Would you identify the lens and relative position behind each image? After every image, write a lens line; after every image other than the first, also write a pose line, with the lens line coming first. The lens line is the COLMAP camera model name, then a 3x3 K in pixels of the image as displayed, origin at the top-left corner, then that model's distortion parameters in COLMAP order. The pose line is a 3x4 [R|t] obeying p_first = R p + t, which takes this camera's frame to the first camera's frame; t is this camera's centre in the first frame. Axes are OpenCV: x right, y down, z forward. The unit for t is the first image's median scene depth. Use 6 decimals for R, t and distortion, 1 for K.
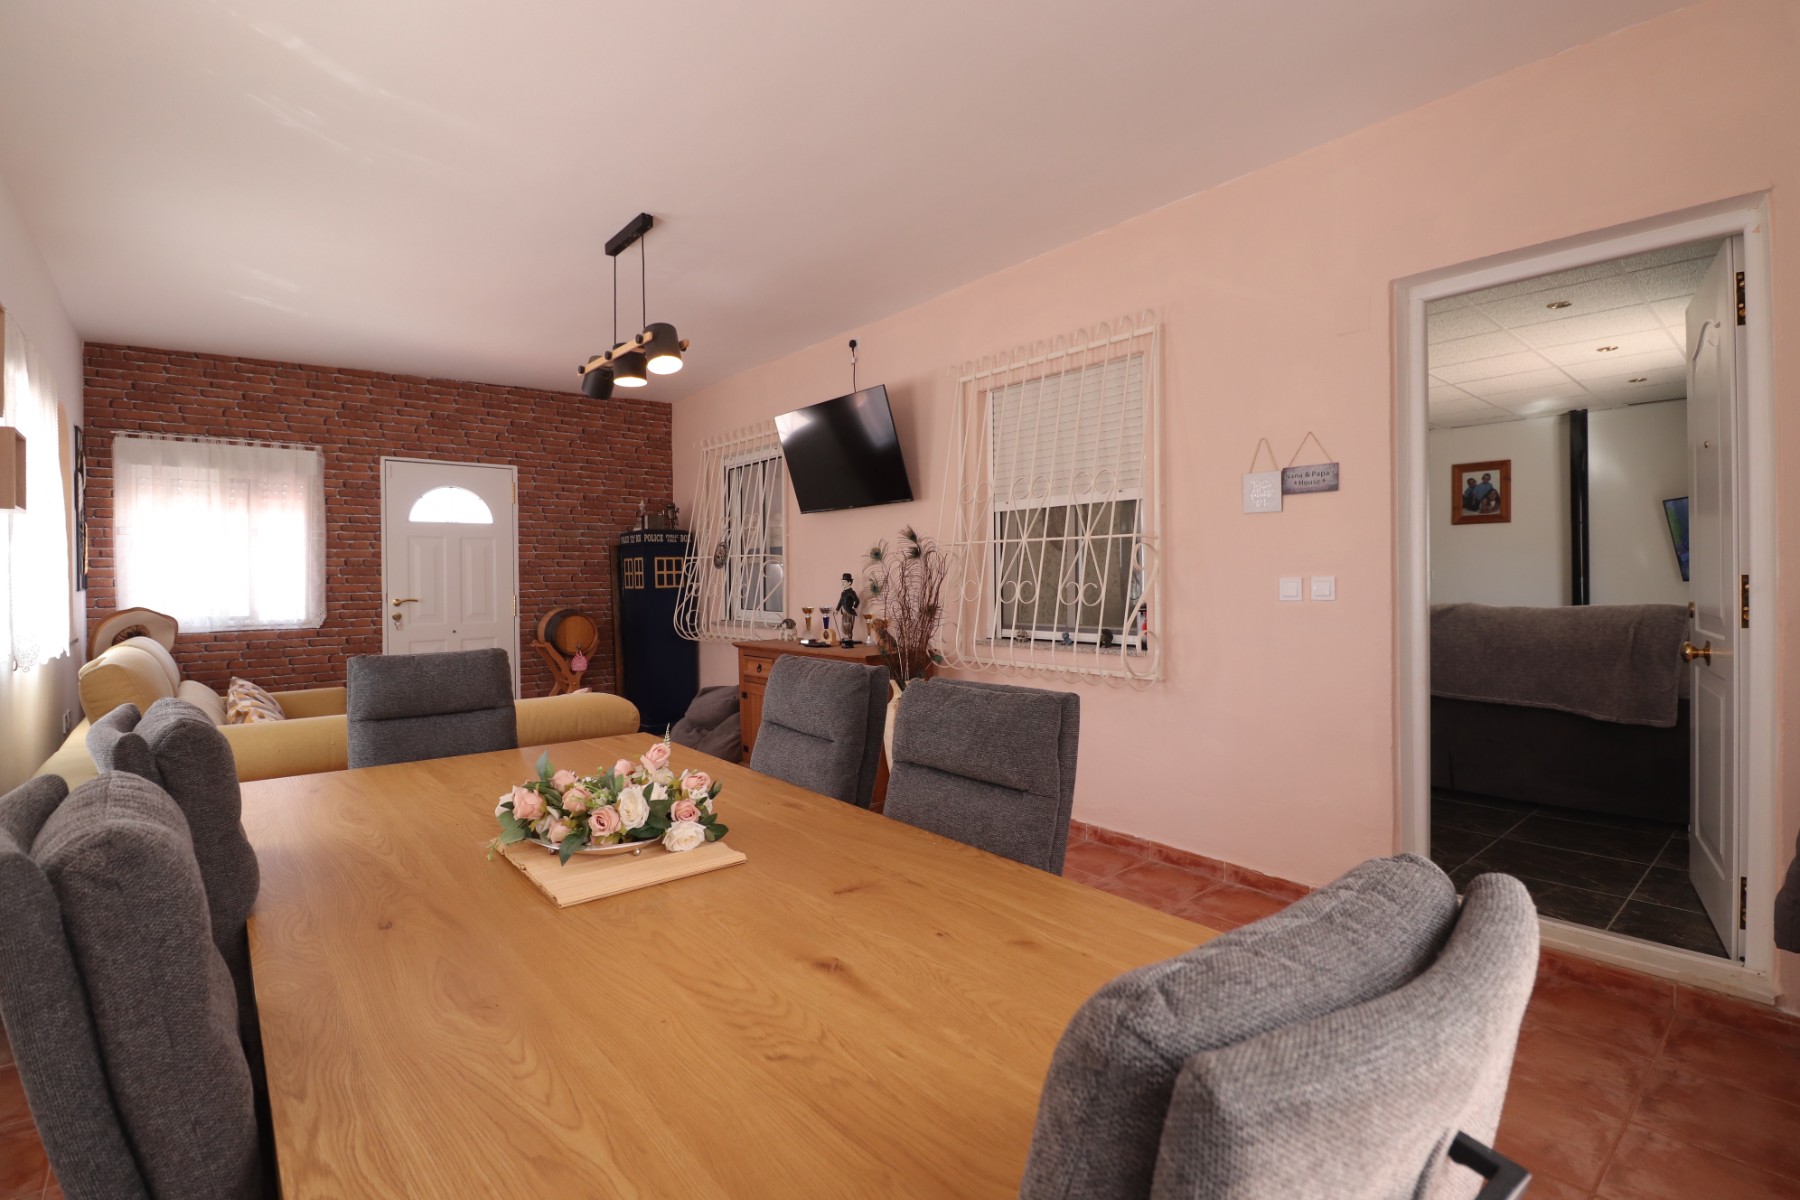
lens RADIAL K [[827.0, 0, 908.0], [0, 827.0, 586.2], [0, 0, 1]] dist [0.002165, -0.015054]
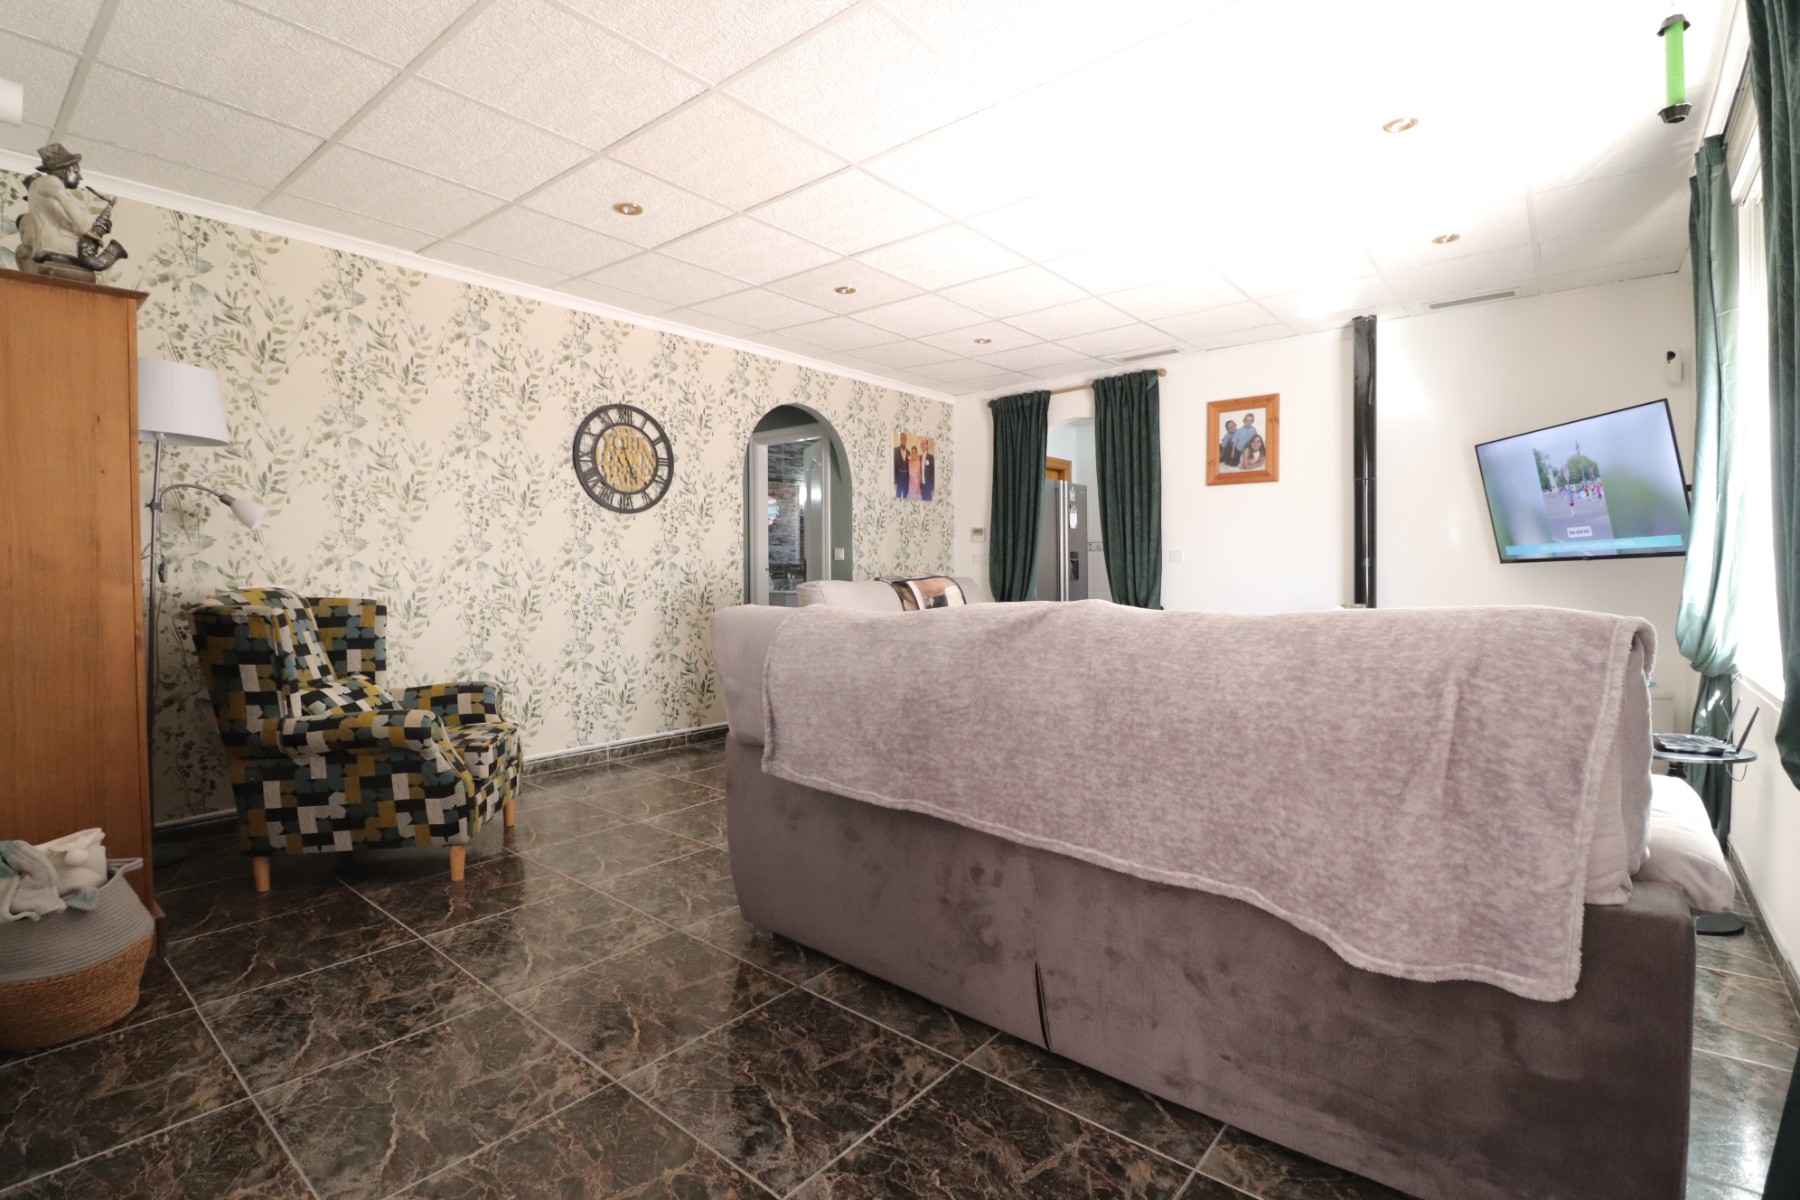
lens RADIAL K [[827.0, 0, 908.0], [0, 827.0, 586.2], [0, 0, 1]] dist [0.002165, -0.015054]
pose [[0.986611, 0.001063, 0.163087, 0.313515], [-0.003337, 0.999901, 0.013668, 0.004456], [-0.163057, -0.014029, 0.986517, 0.362776]]
